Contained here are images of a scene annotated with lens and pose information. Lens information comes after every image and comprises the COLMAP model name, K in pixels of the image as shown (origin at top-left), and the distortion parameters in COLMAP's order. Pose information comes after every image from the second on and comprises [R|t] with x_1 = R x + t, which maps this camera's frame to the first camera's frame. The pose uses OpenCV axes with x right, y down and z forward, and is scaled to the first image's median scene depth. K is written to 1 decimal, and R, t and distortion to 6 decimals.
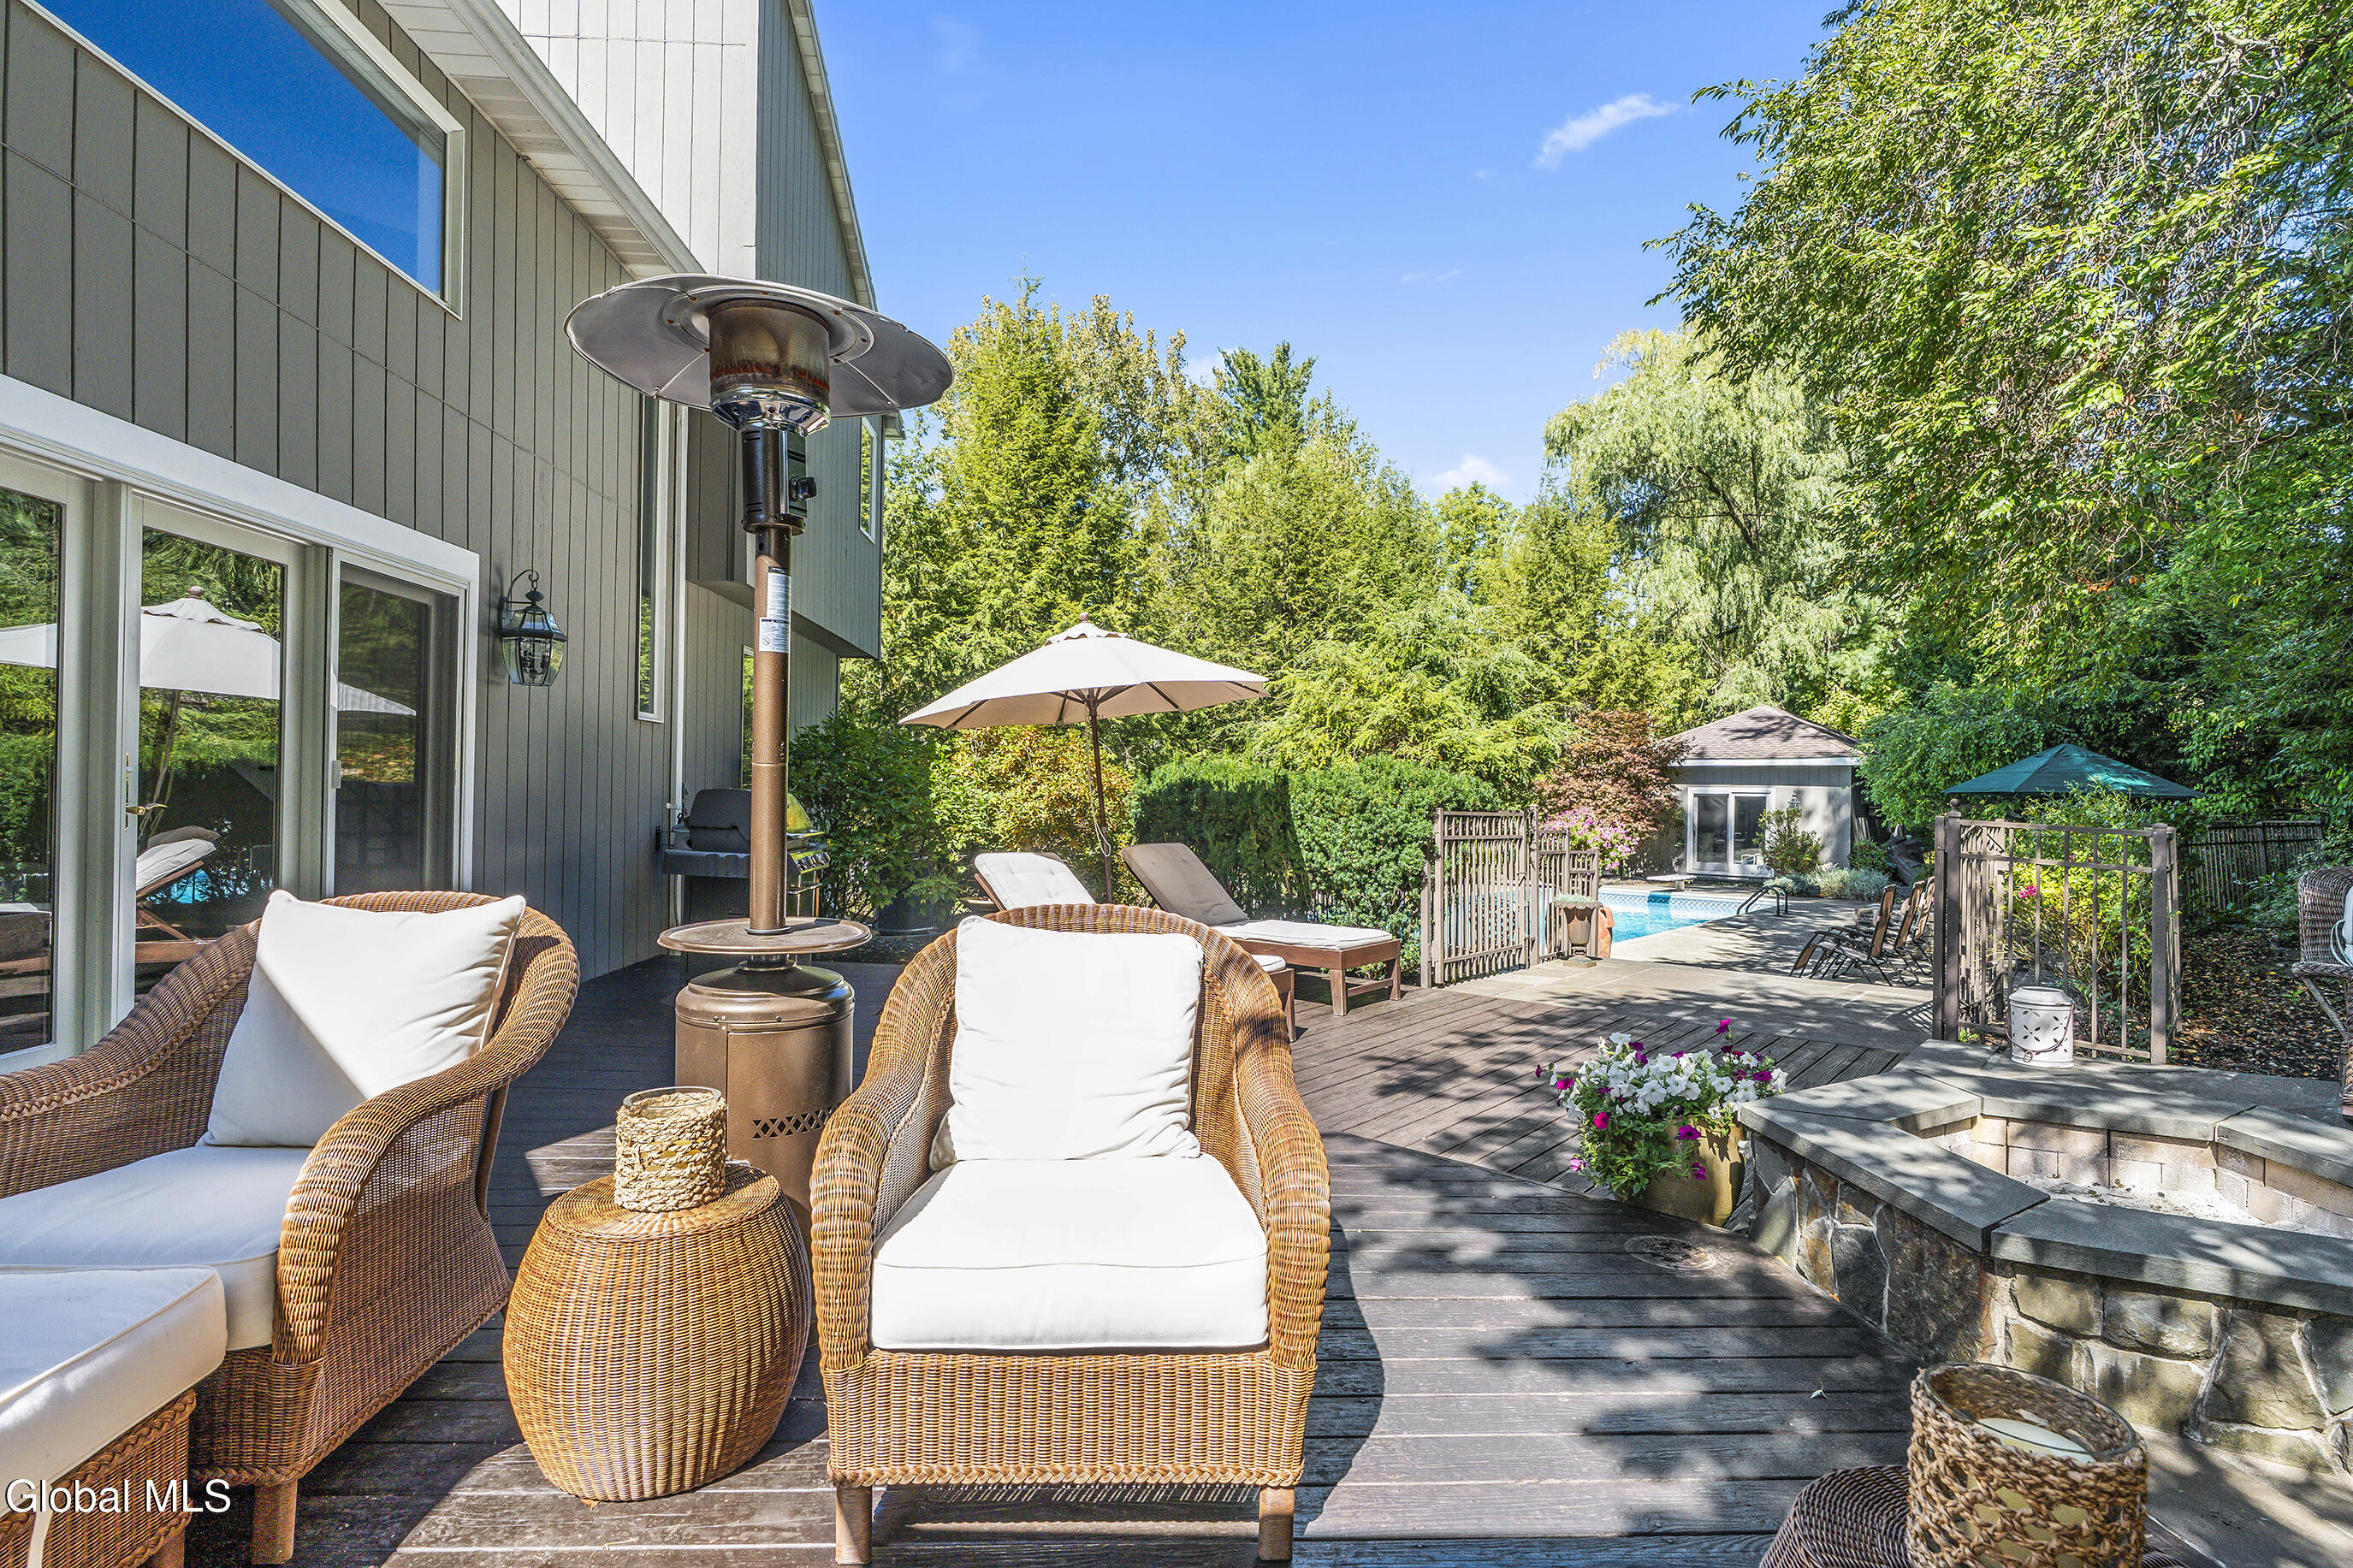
lens RADIAL K [[1139.1, 0, 1167.0], [0, 1139.1, 801.5], [0, 0, 1]] dist [-0.011965, 0.000090]
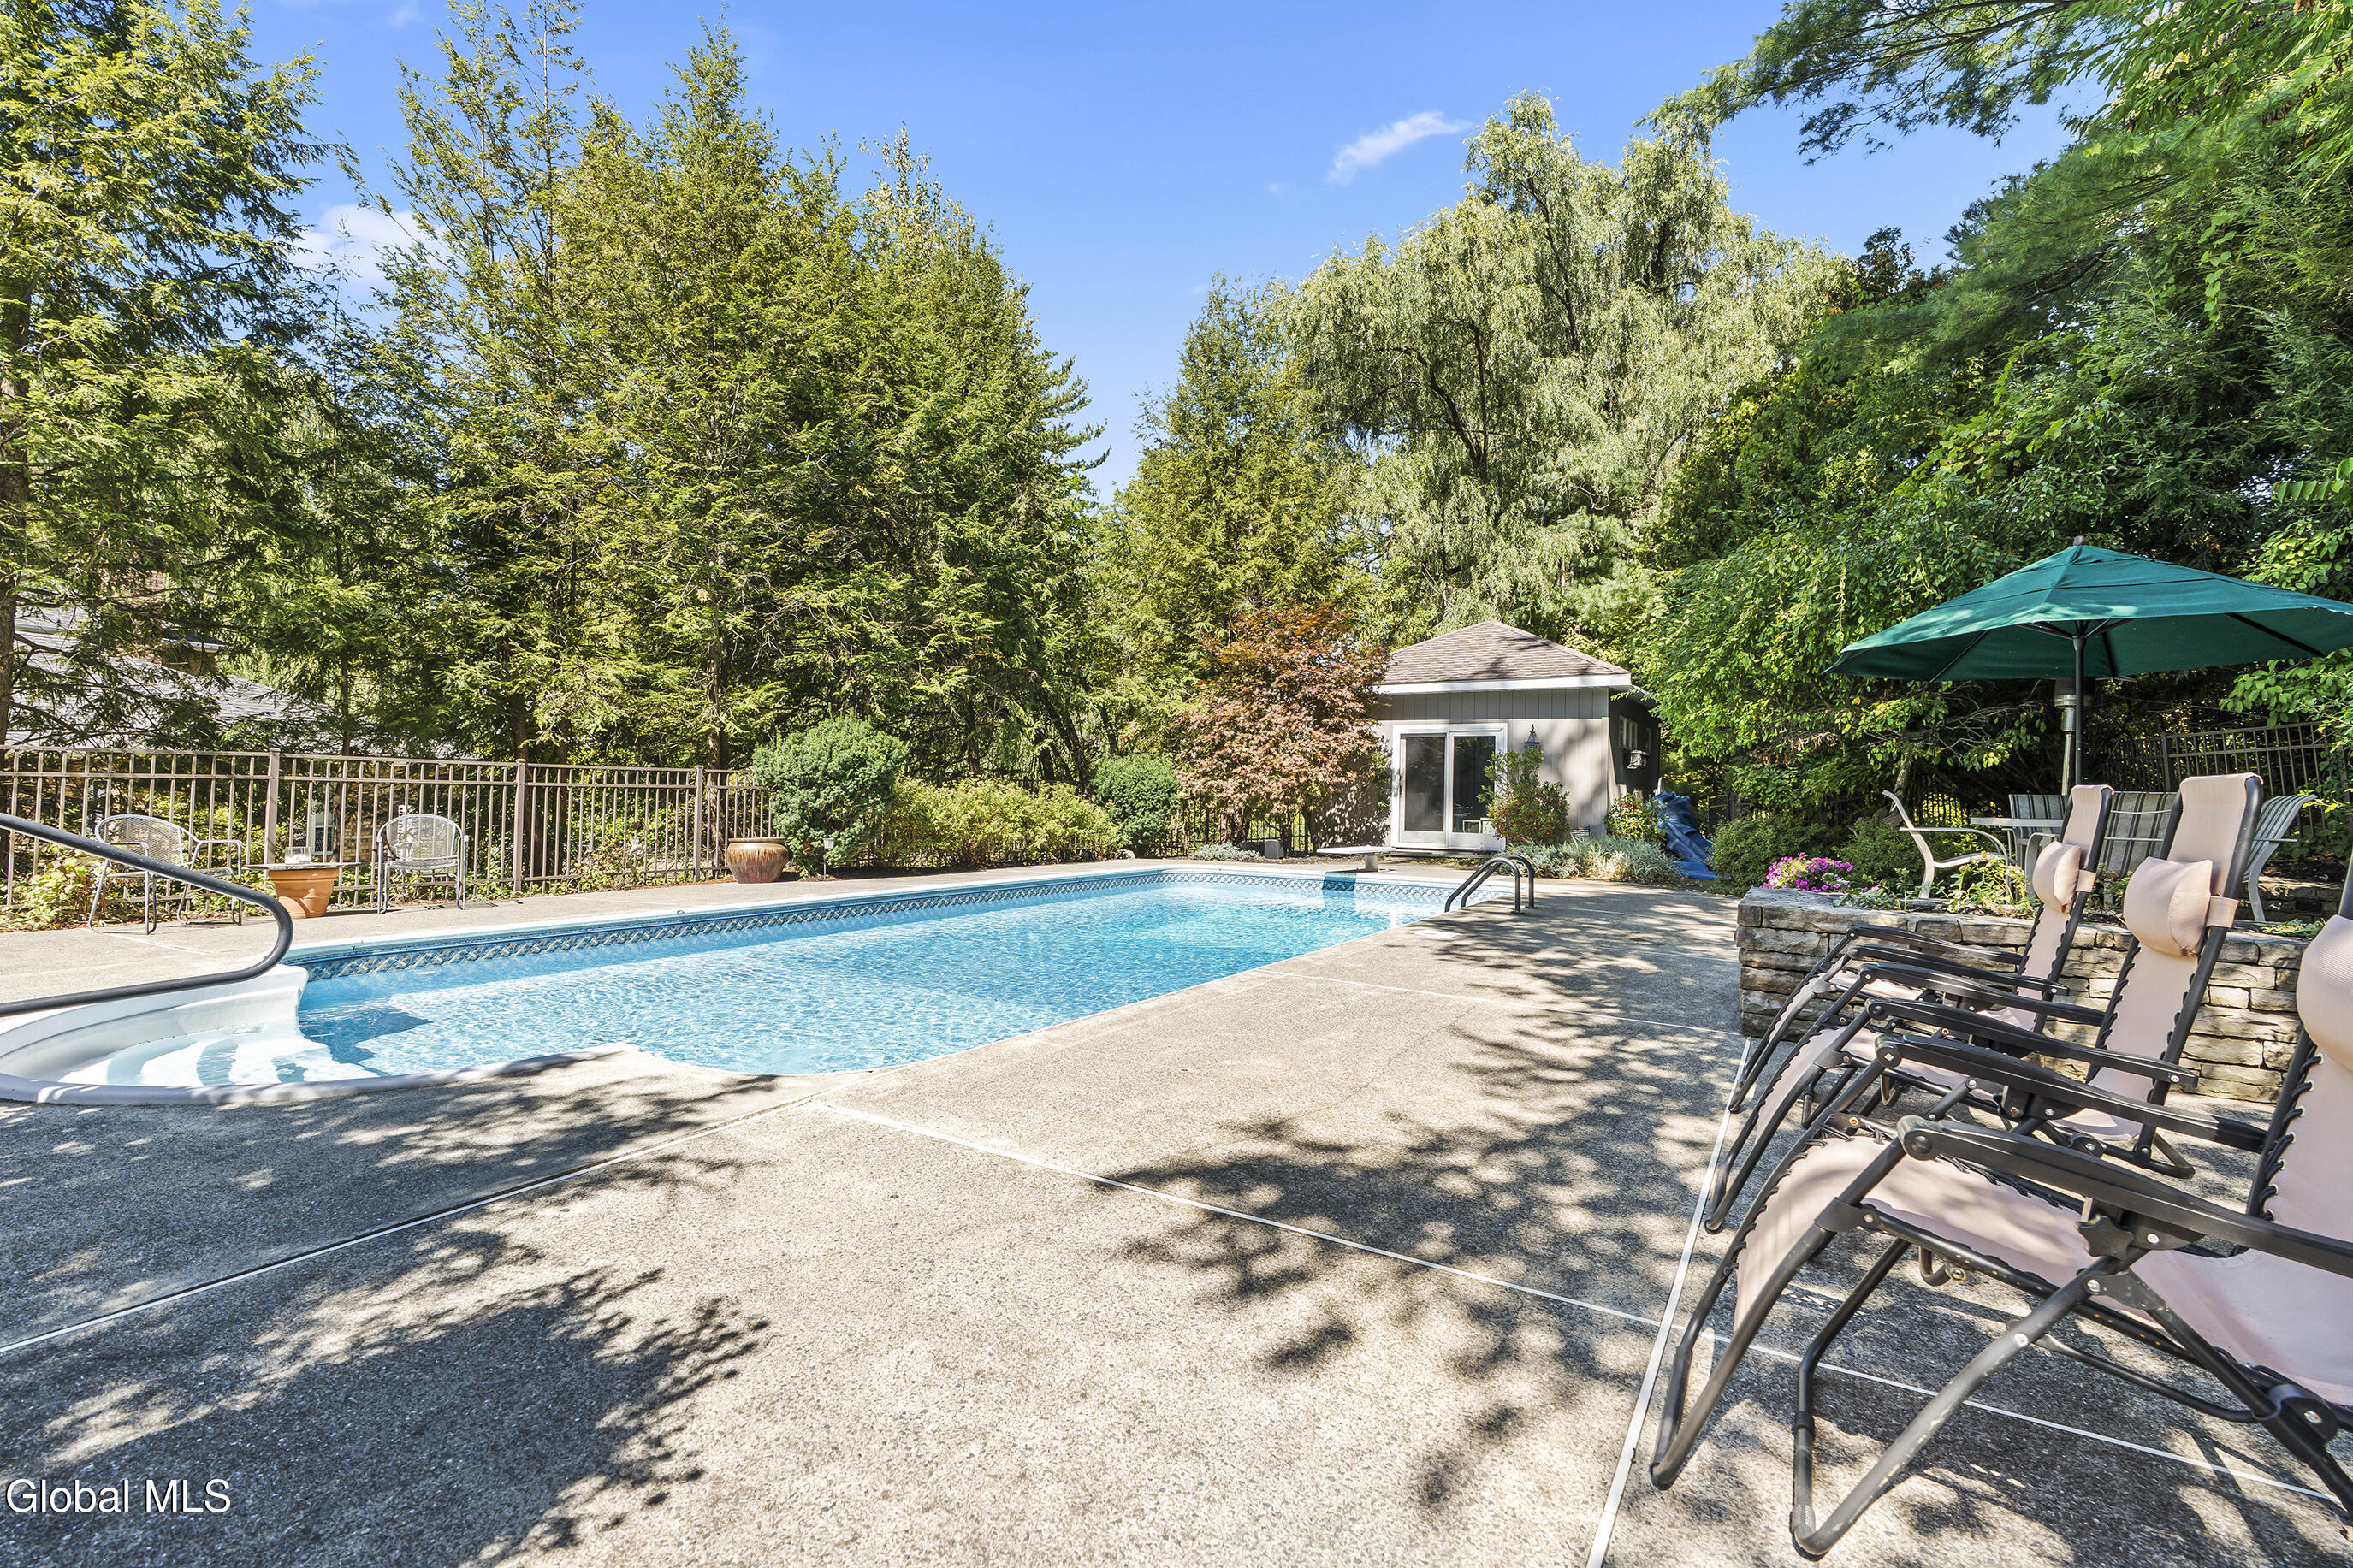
lens RADIAL K [[1125.3, 0, 1176.5], [0, 1125.3, 784.0], [0, 0, 1]] dist [-0.001797, -0.000139]
pose [[0.977585, 0.006628, 0.210439, 0.518500], [-0.004842, 0.999948, -0.008997, 0.087763], [-0.210488, 0.007776, 0.977566, 0.991826]]
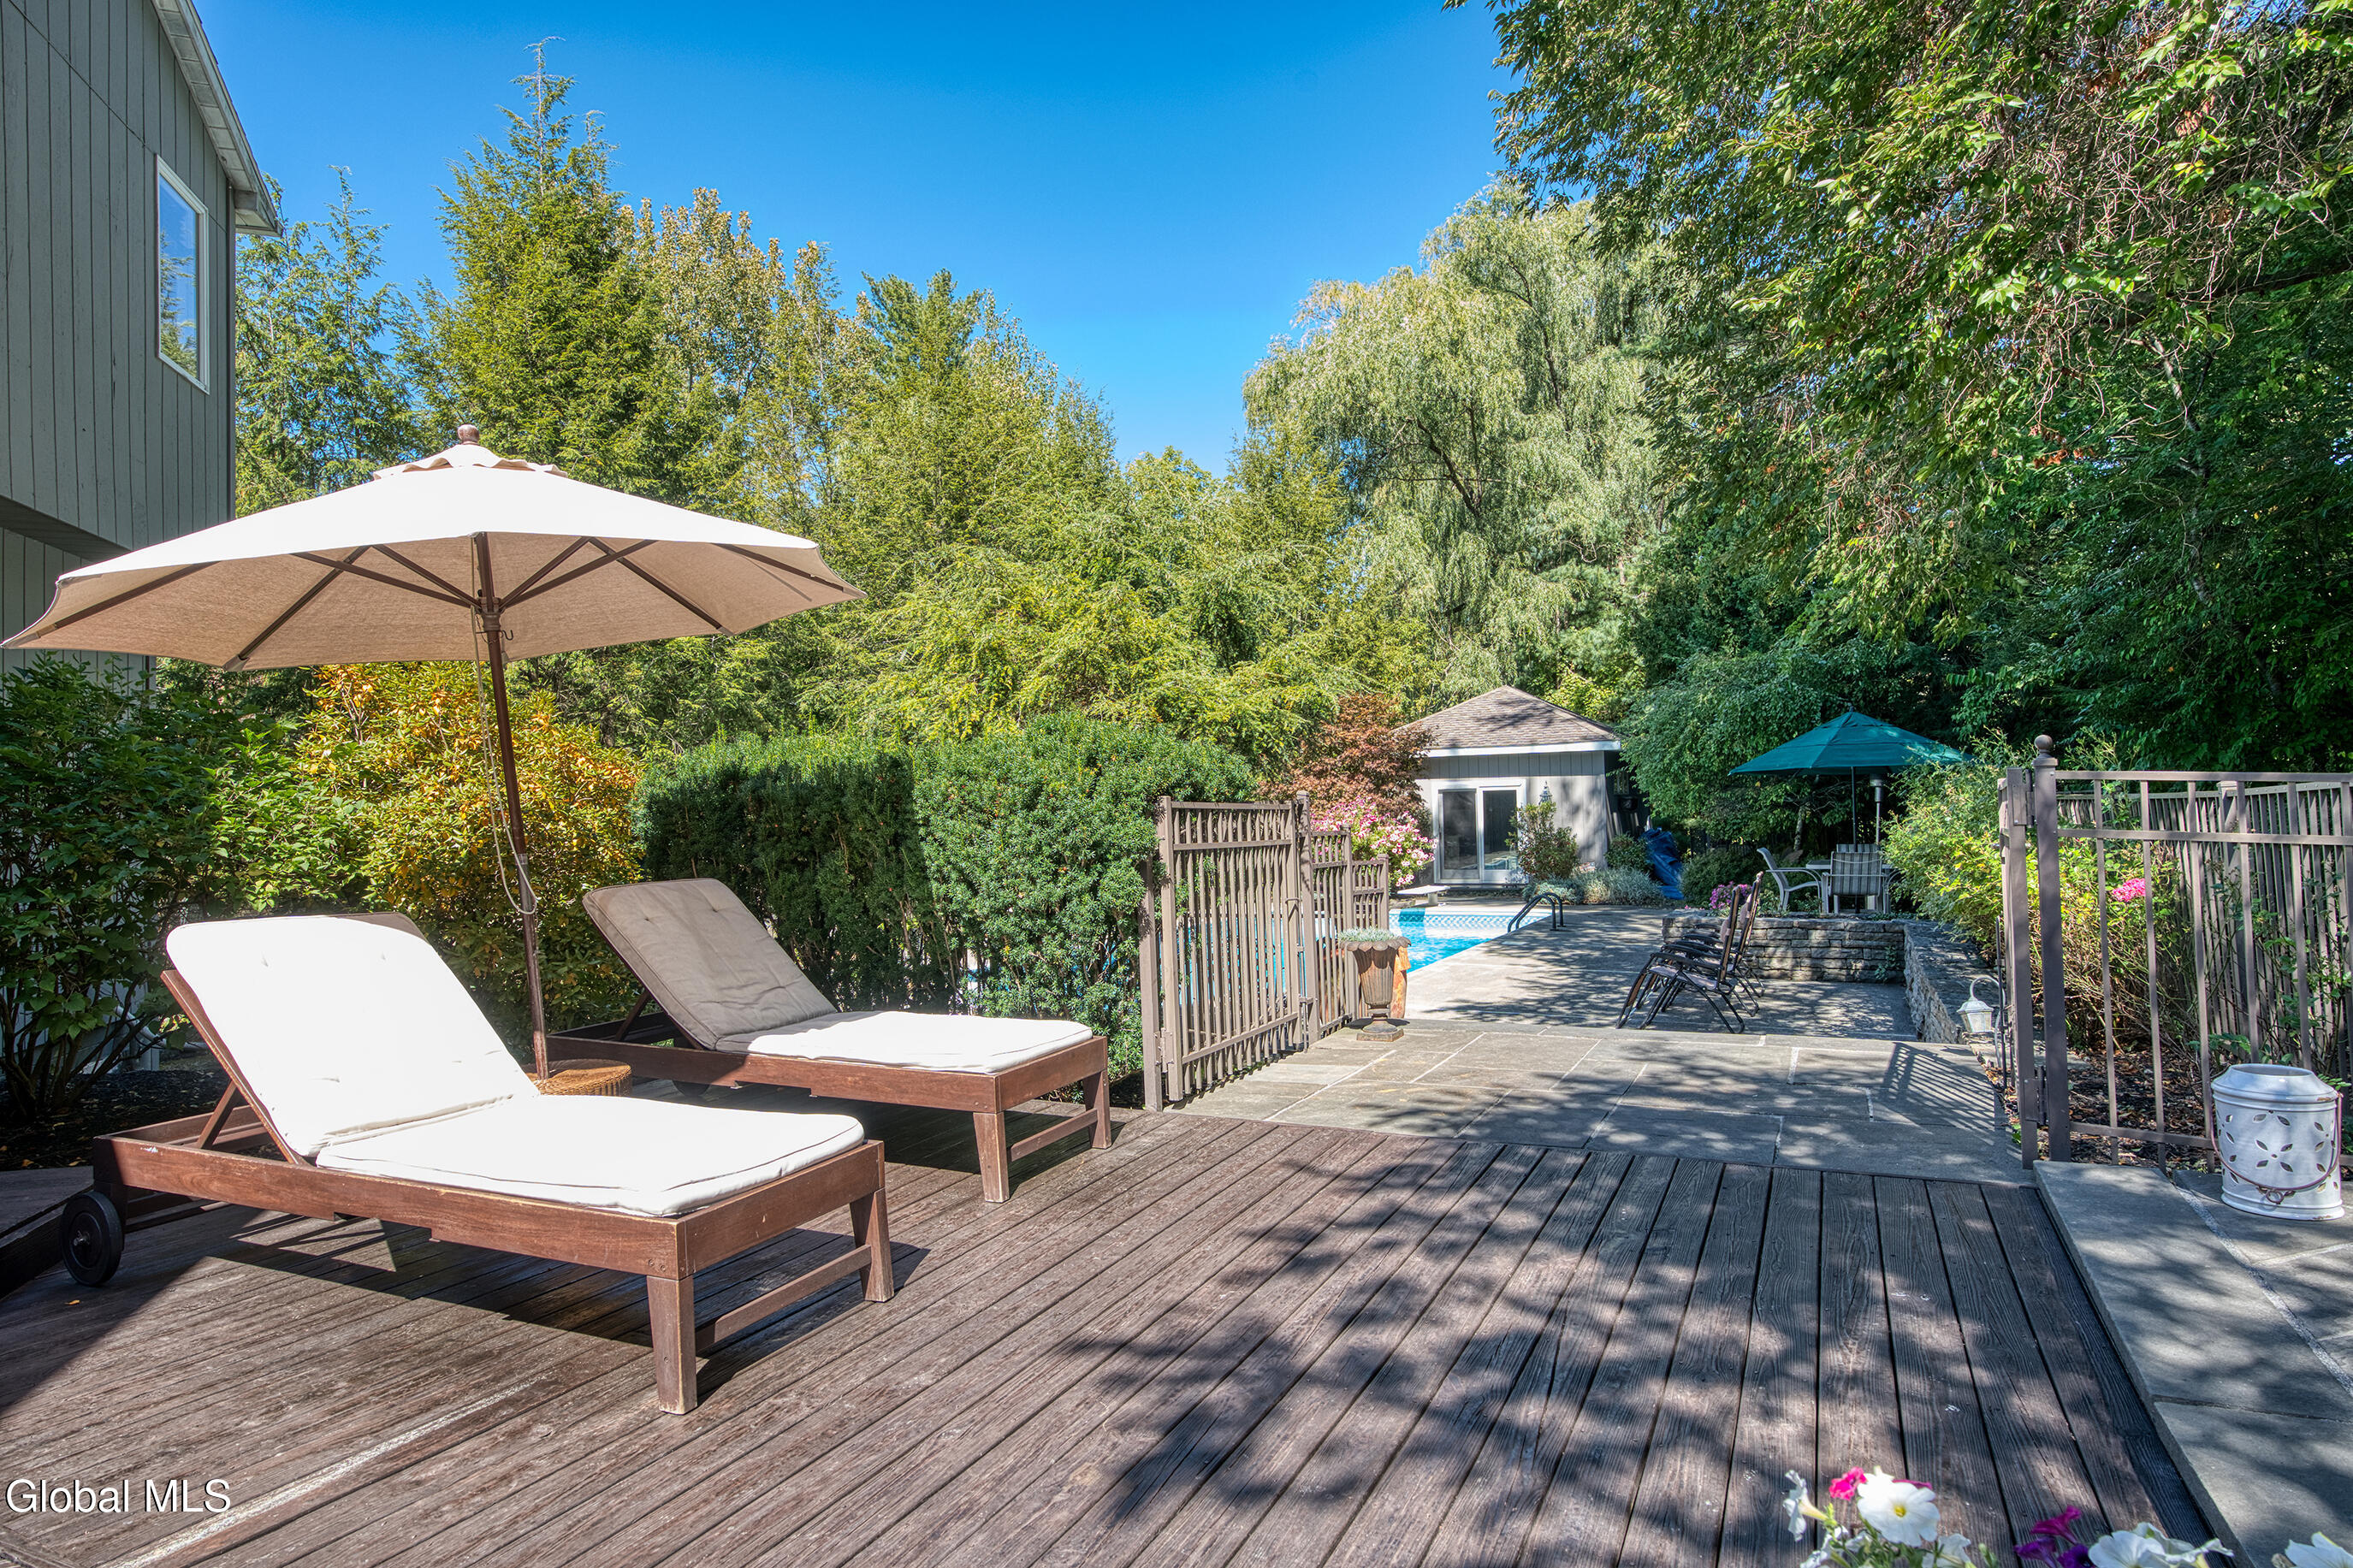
lens RADIAL K [[1320.8, 0, 1176.5], [0, 1320.8, 784.0], [0, 0, 1]] dist [-0.032559, 0.000131]
pose [[0.965584, -0.031250, 0.258209, 0.055203], [0.038470, 0.998996, -0.022957, 0.011531], [-0.257232, 0.032100, 0.965816, 0.268161]]
